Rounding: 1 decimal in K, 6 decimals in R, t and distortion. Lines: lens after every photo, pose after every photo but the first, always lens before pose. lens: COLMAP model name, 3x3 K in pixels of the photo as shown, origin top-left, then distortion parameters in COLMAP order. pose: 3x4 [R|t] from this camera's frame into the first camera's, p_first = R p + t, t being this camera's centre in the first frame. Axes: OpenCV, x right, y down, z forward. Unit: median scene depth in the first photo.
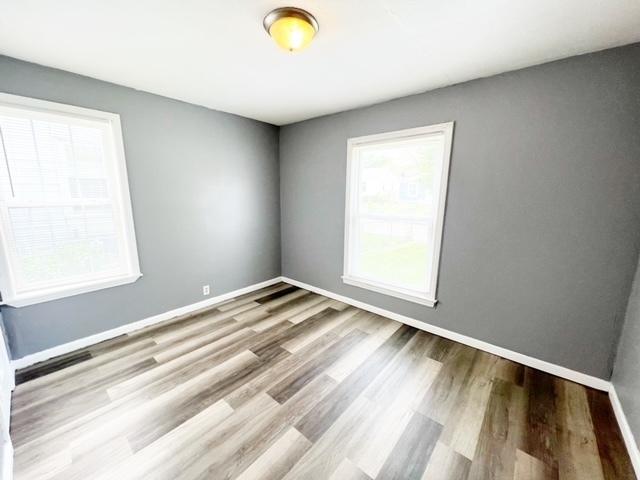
lens RADIAL K [[255.7, 0, 319.8], [0, 255.7, 239.5], [0, 0, 1]] dist [0.000738, 0.000251]
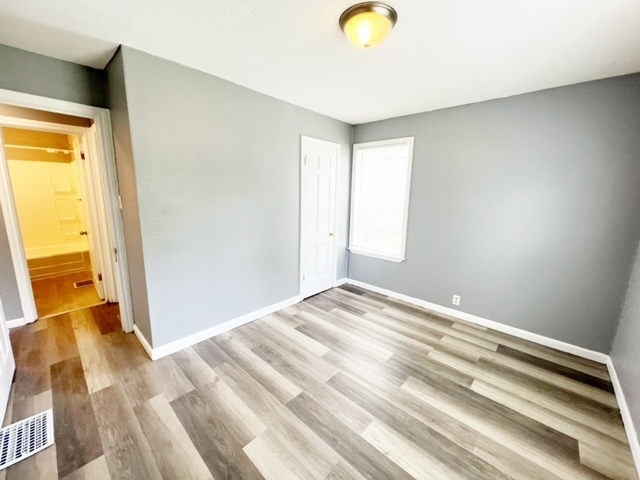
lens RADIAL K [[255.0, 0, 320.3], [0, 255.0, 240.8], [0, 0, 1]] dist [0.001574, 0.000401]
pose [[-0.026208, 0.183720, -0.982629, 0.530231], [-0.202567, 0.961598, 0.185191, -0.098998], [0.978918, 0.203901, 0.012014, 0.530135]]
